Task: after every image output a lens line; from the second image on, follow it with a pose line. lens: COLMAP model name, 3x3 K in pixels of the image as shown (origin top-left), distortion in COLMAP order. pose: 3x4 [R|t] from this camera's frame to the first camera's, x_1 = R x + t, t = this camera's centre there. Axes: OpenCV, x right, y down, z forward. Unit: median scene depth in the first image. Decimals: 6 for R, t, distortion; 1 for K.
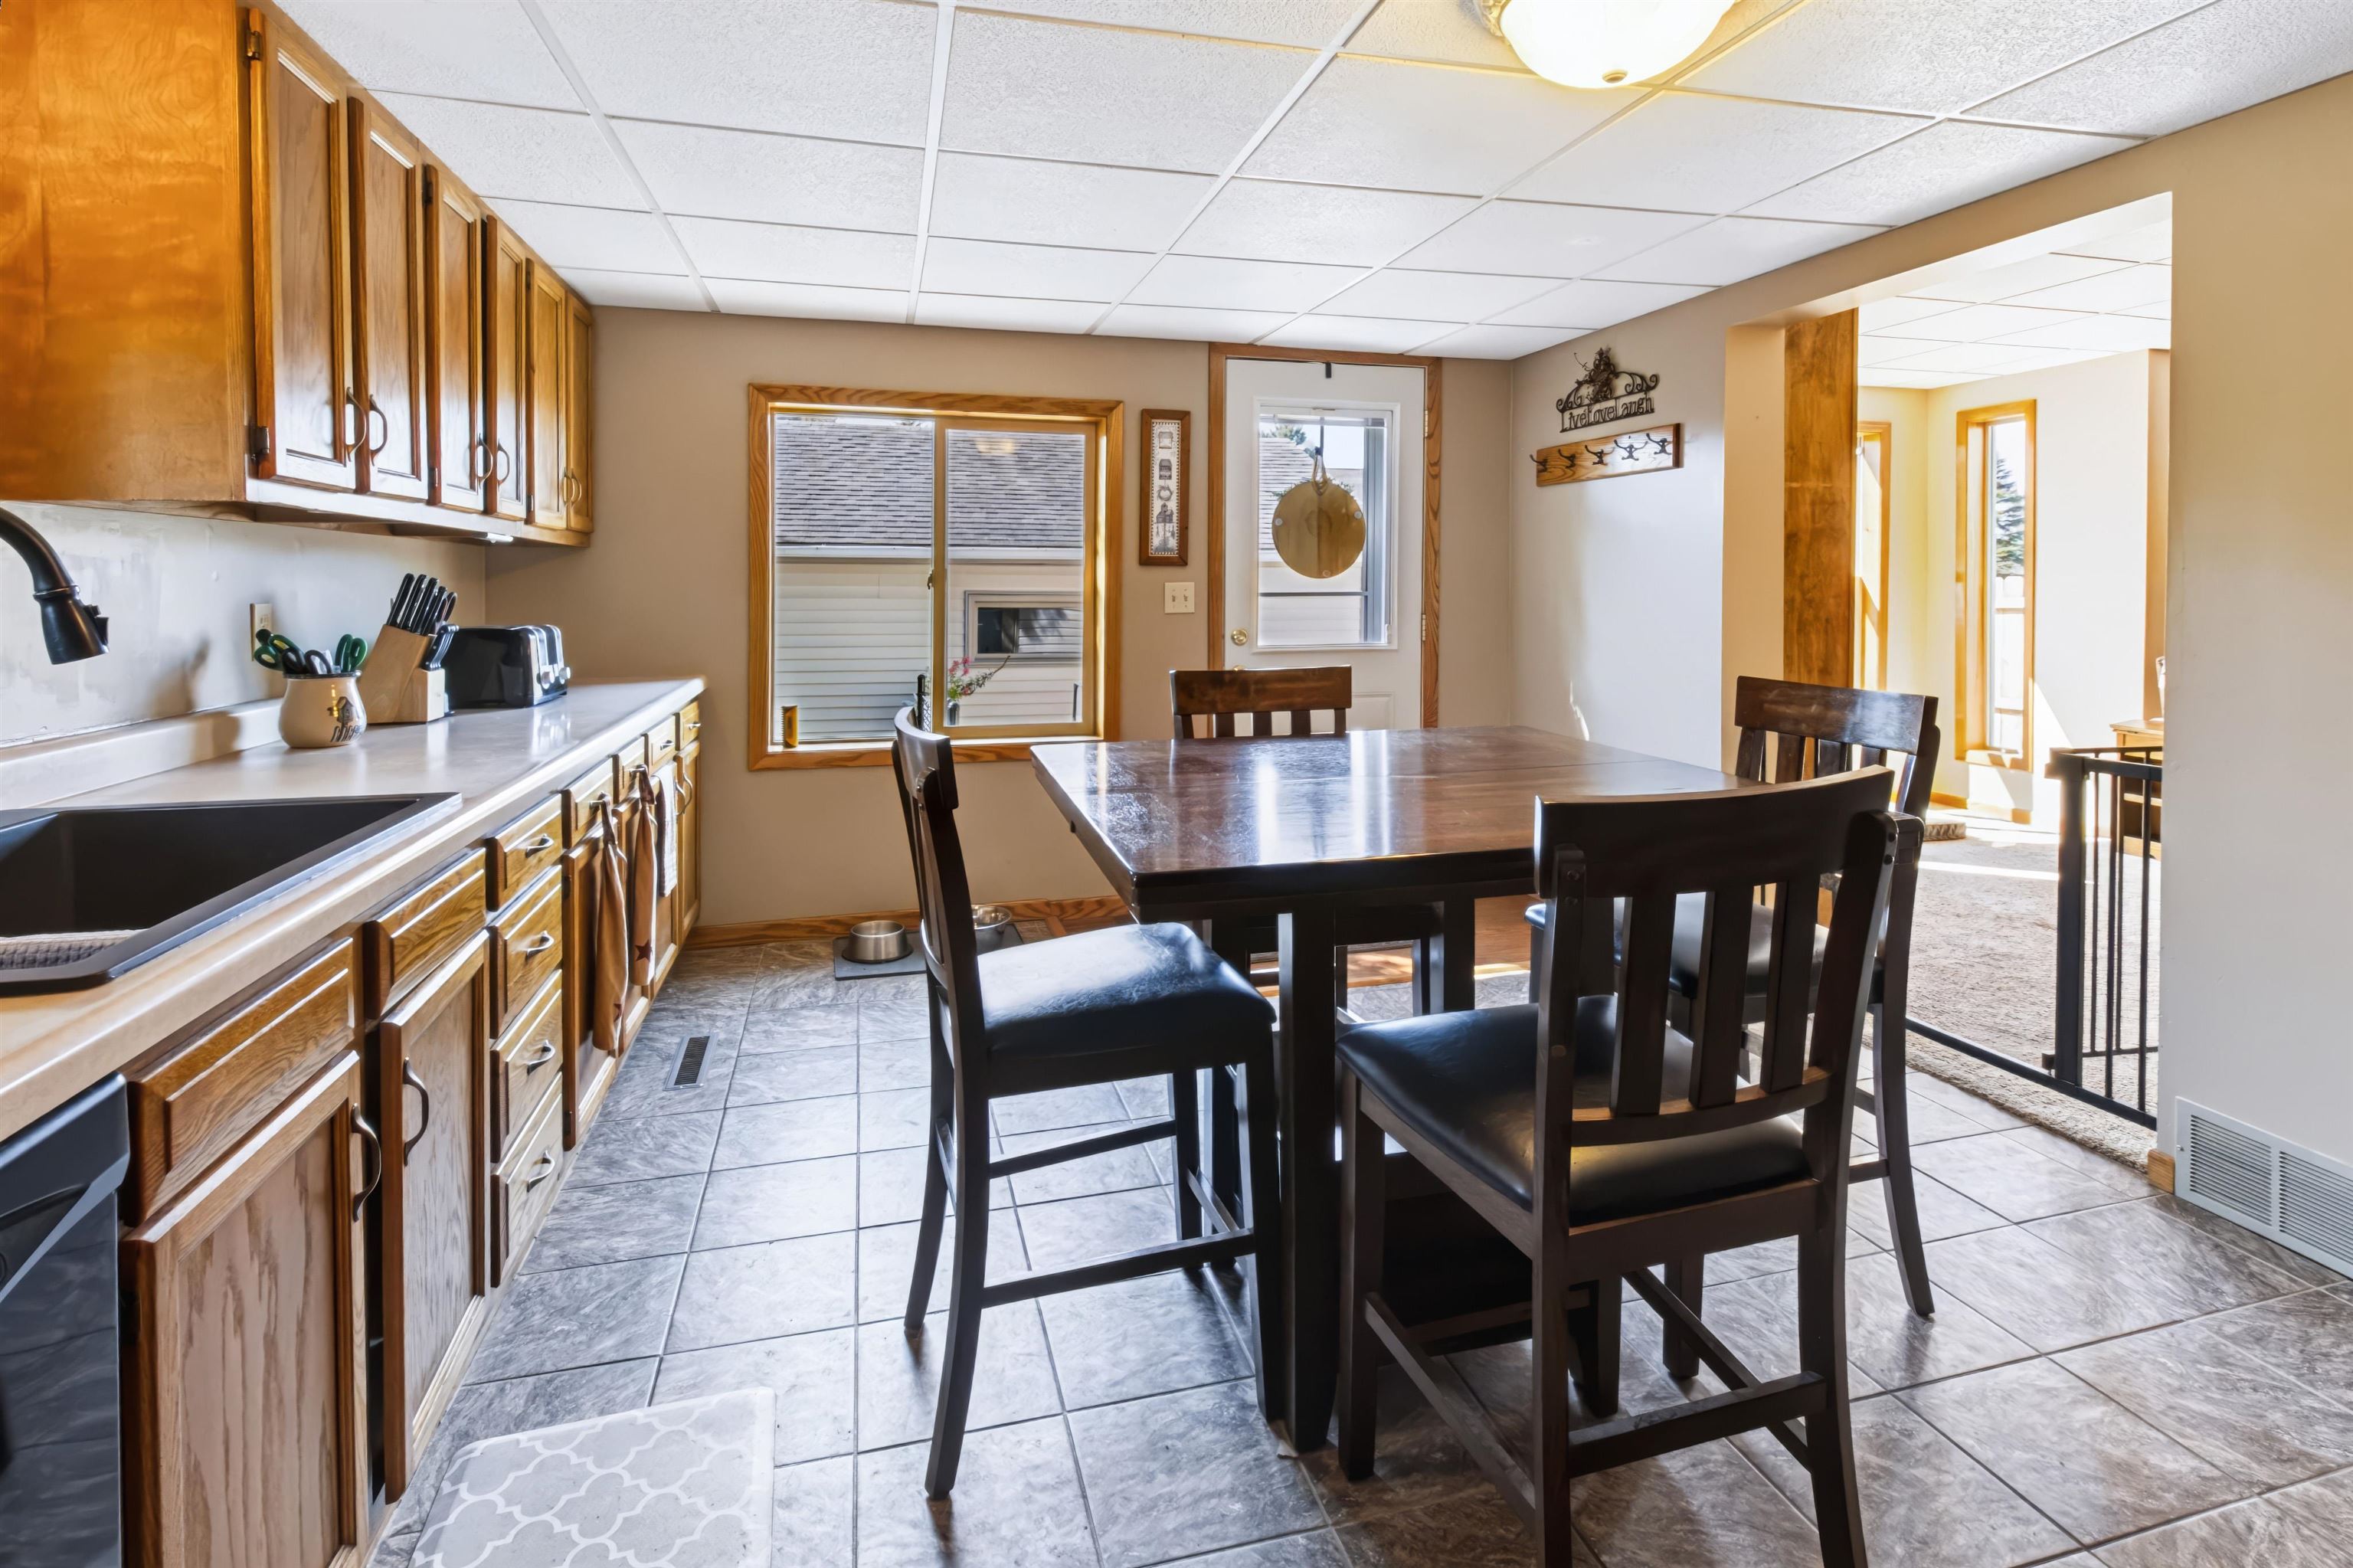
lens RADIAL K [[1188.3, 0, 1174.3], [0, 1188.3, 579.4], [0, 0, 1]] dist [-0.003950, -0.001803]
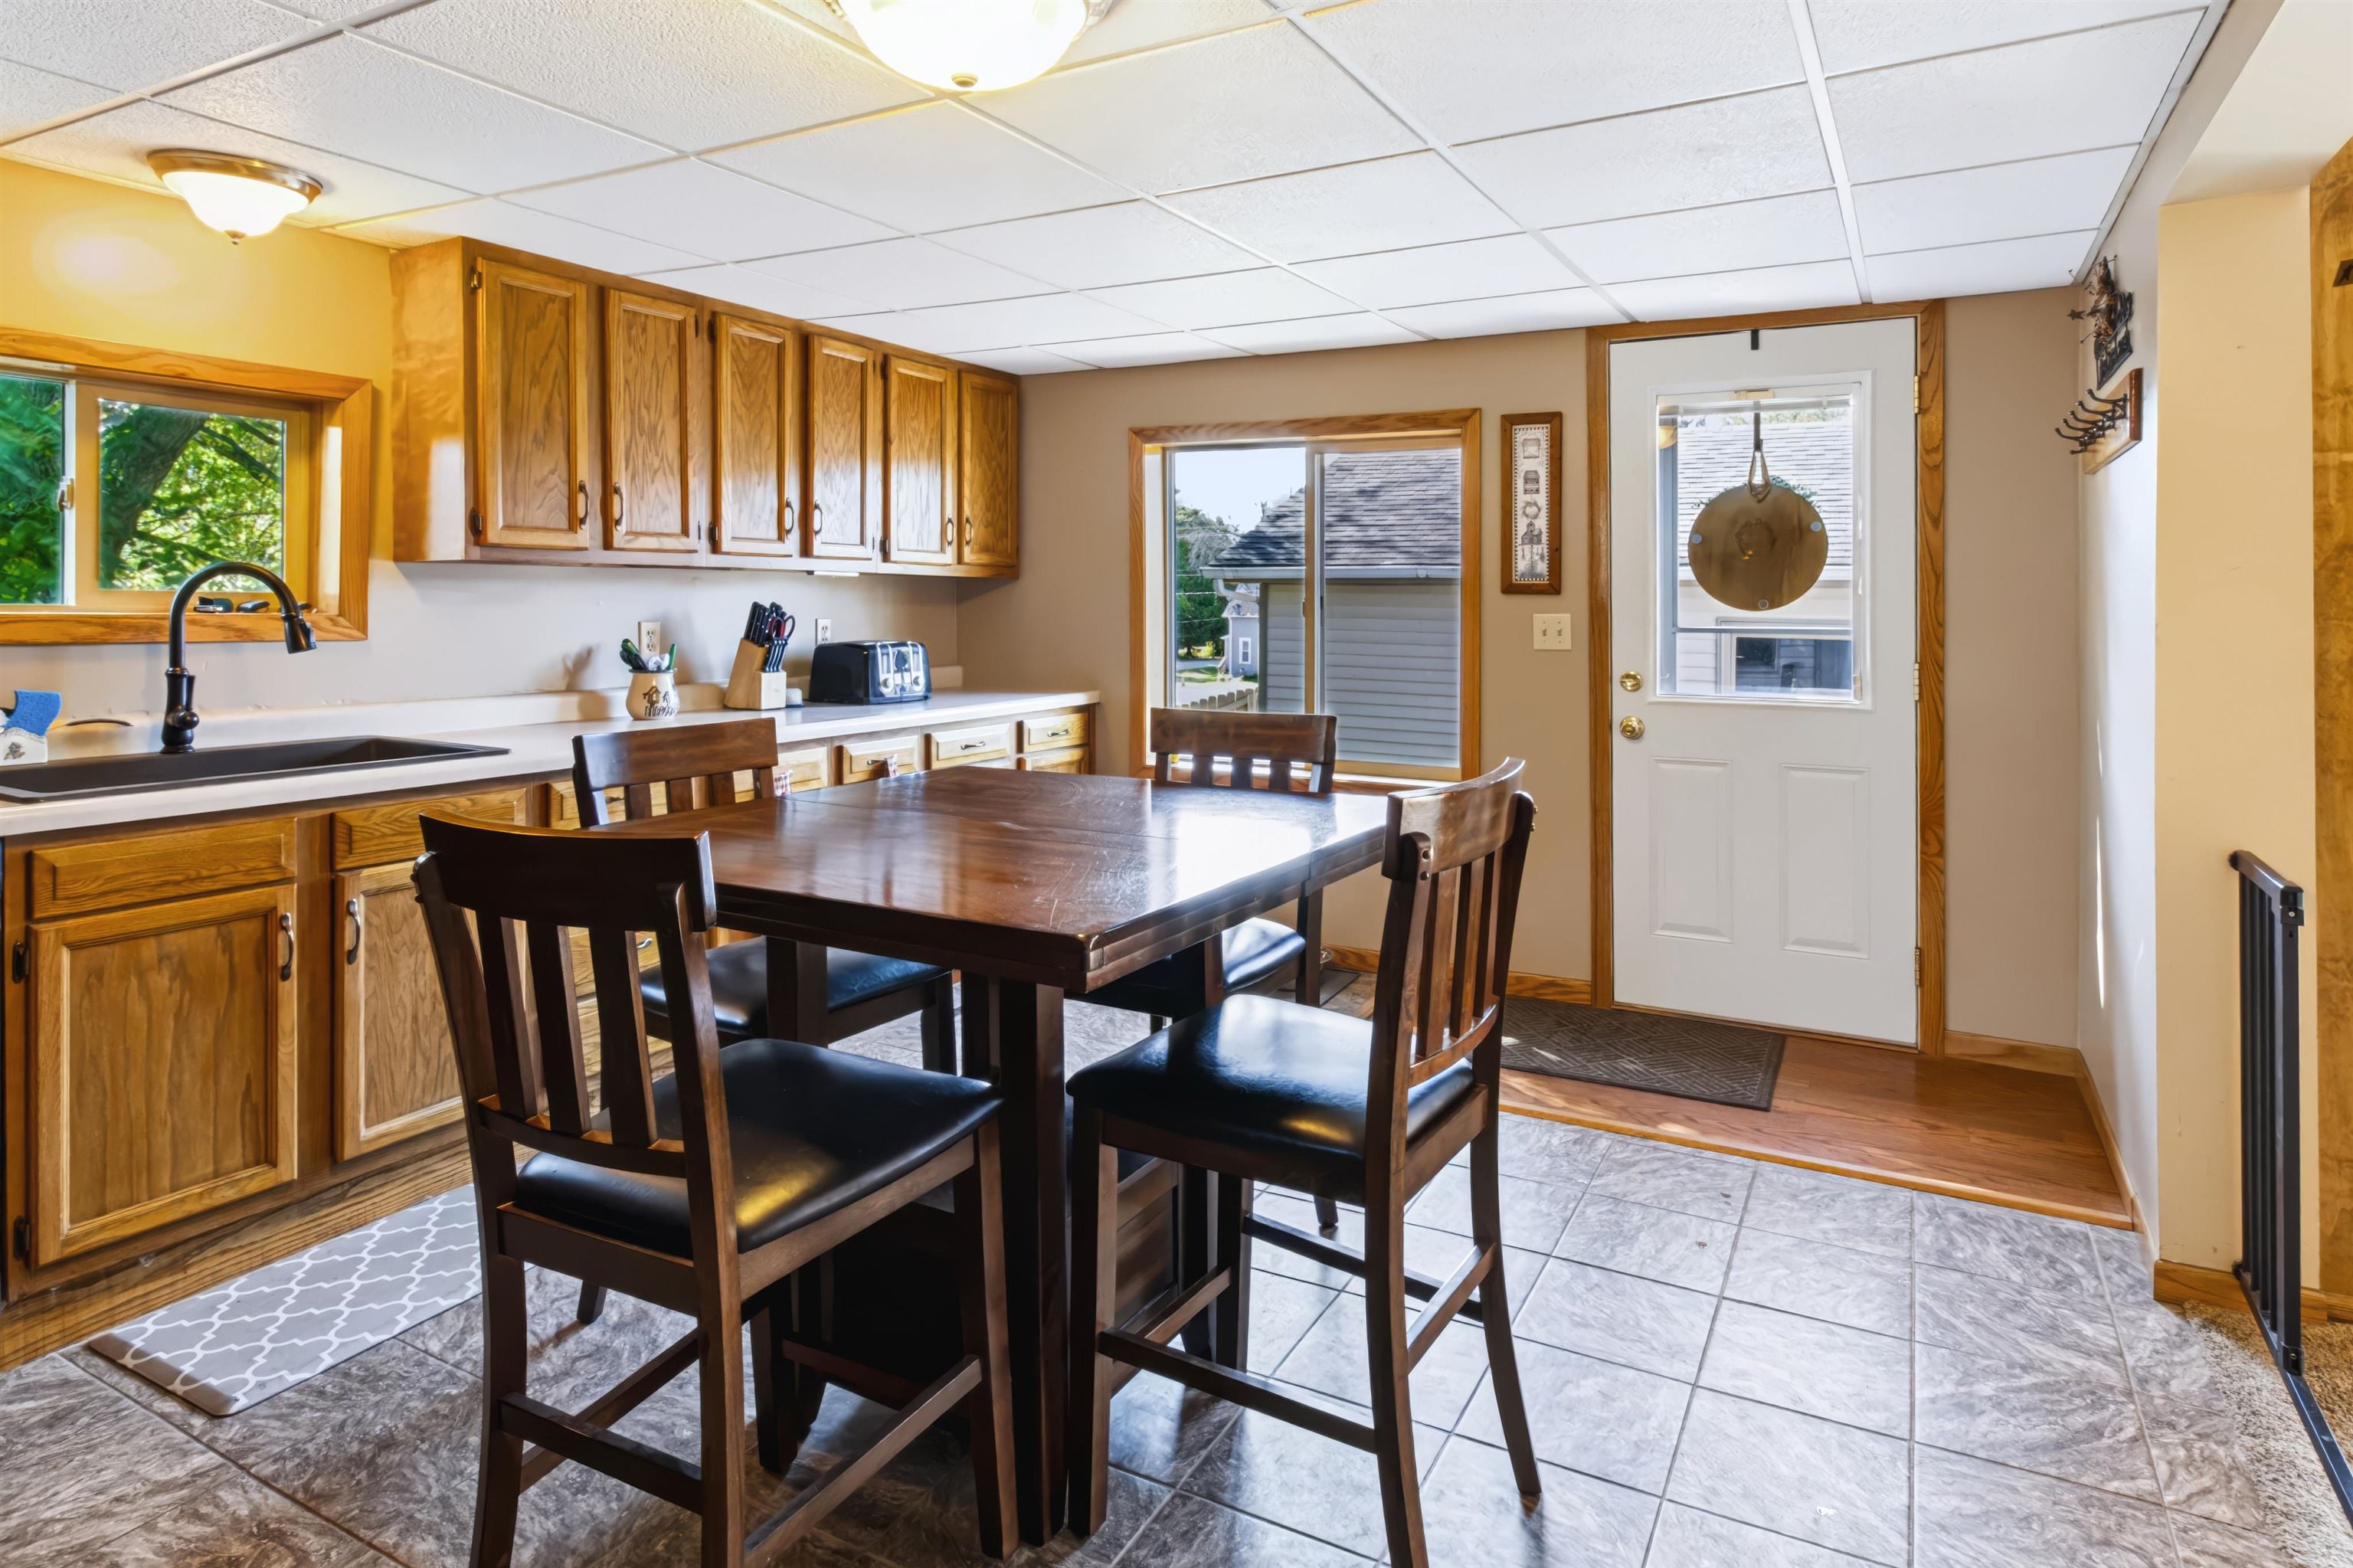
lens RADIAL K [[1300.6, 0, 1224.7], [0, 1300.6, 592.7], [0, 0, 1]] dist [0.004394, -0.002758]
pose [[0.732271, 0.002339, -0.681009, 0.685265], [-0.005277, 0.999984, -0.002239, -0.012955], [0.680993, 0.005233, 0.732271, 0.224804]]
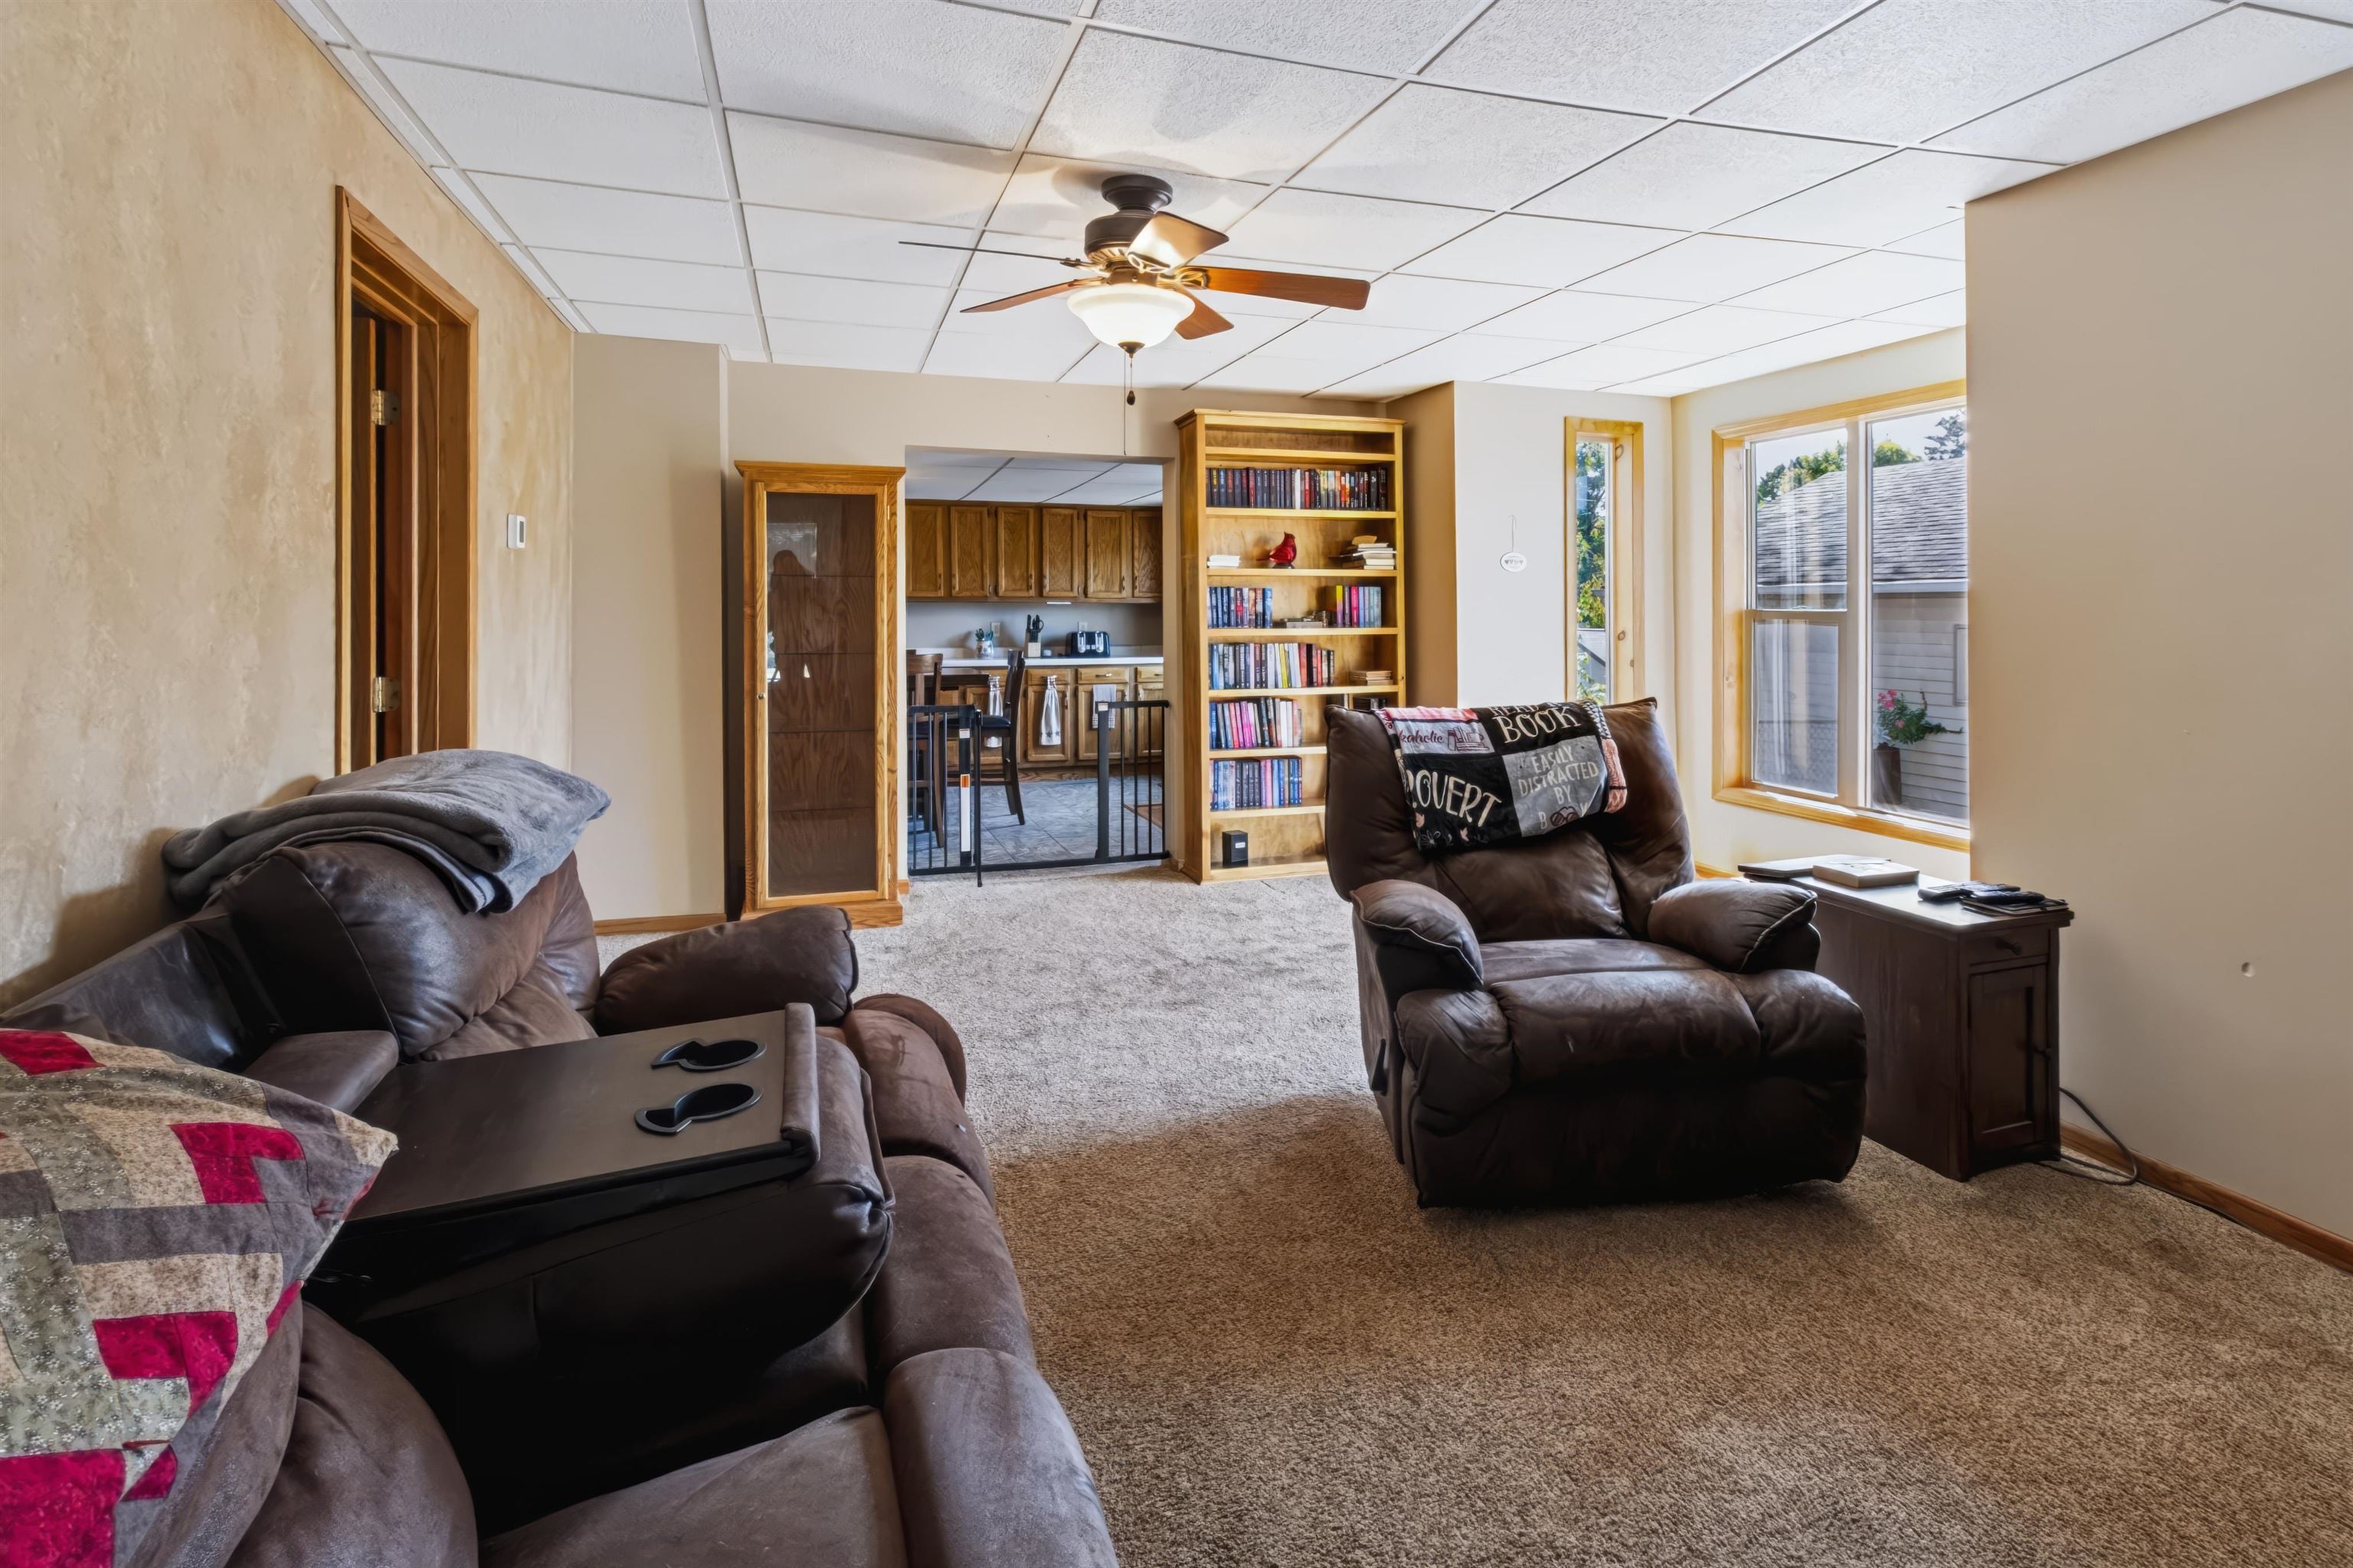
lens RADIAL K [[1130.6, 0, 1173.0], [0, 1130.6, 627.4], [0, 0, 1]] dist [0.006932, 0.001447]
pose [[0.050789, 0.013131, -0.998623, 2.414945], [0.002856, 0.999908, 0.013293, -0.009415], [0.998705, -0.003527, 0.050747, 1.104244]]
